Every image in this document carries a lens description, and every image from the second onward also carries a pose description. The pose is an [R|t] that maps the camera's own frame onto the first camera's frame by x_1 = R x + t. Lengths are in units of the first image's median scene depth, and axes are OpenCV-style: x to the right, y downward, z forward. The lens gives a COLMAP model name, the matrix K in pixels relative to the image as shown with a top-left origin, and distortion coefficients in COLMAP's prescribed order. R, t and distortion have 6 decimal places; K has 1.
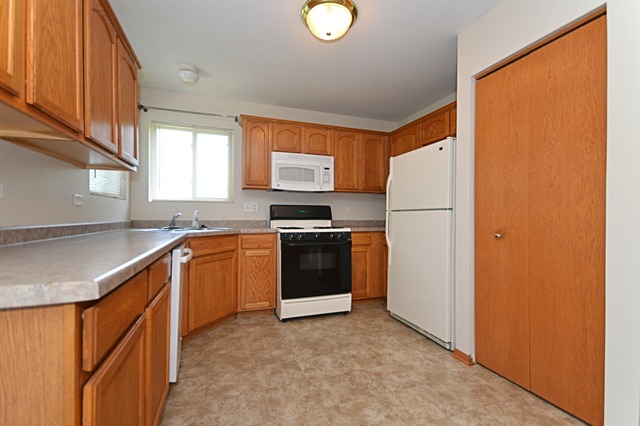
lens RADIAL K [[286.0, 0, 319.7], [0, 286.0, 216.1], [0, 0, 1]] dist [0.020093, -0.015683]
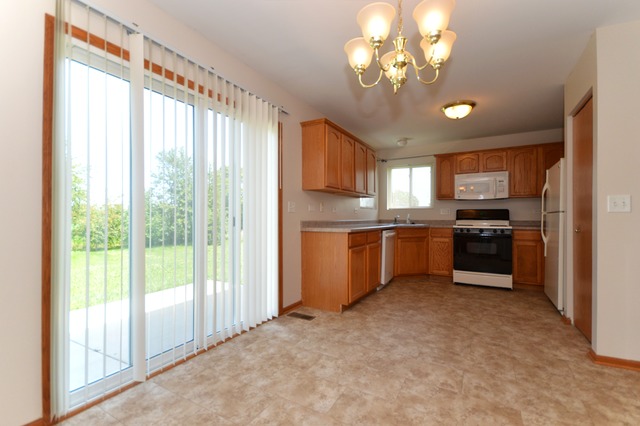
lens RADIAL K [[282.5, 0, 319.6], [0, 282.5, 215.5], [0, 0, 1]] dist [0.001994, 0.000214]
pose [[0.645243, -0.006270, -0.763952, 0.566754], [-0.001254, 0.999956, -0.009266, 0.006174], [0.763976, 0.006937, 0.645207, -0.560650]]
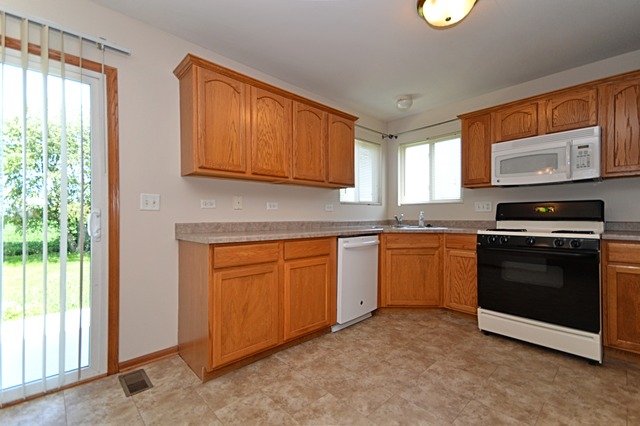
lens RADIAL K [[278.7, 0, 320.9], [0, 278.7, 215.5], [0, 0, 1]] dist [0.043522, -0.014659]
pose [[0.400451, -0.007440, -0.916288, 0.476998], [0.002438, 0.999972, -0.007054, 0.003686], [0.916315, 0.000591, 0.400458, 0.173656]]
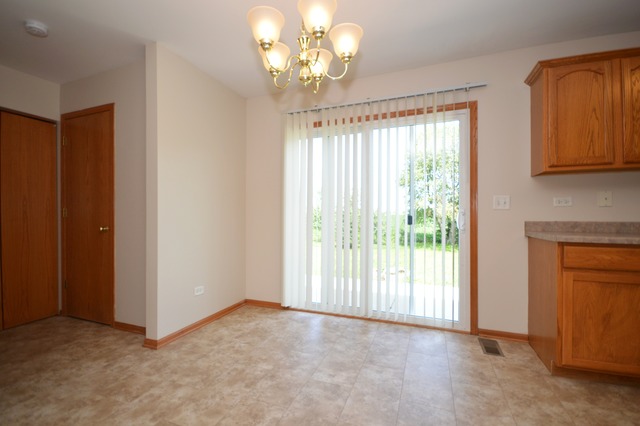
lens RADIAL K [[286.0, 0, 319.7], [0, 286.0, 216.1], [0, 0, 1]] dist [0.020093, -0.015683]
pose [[-0.657944, -0.001827, -0.753065, 0.641166], [-0.003740, 0.999993, 0.000842, 0.004824], [0.753058, 0.003370, -0.657946, 0.217501]]
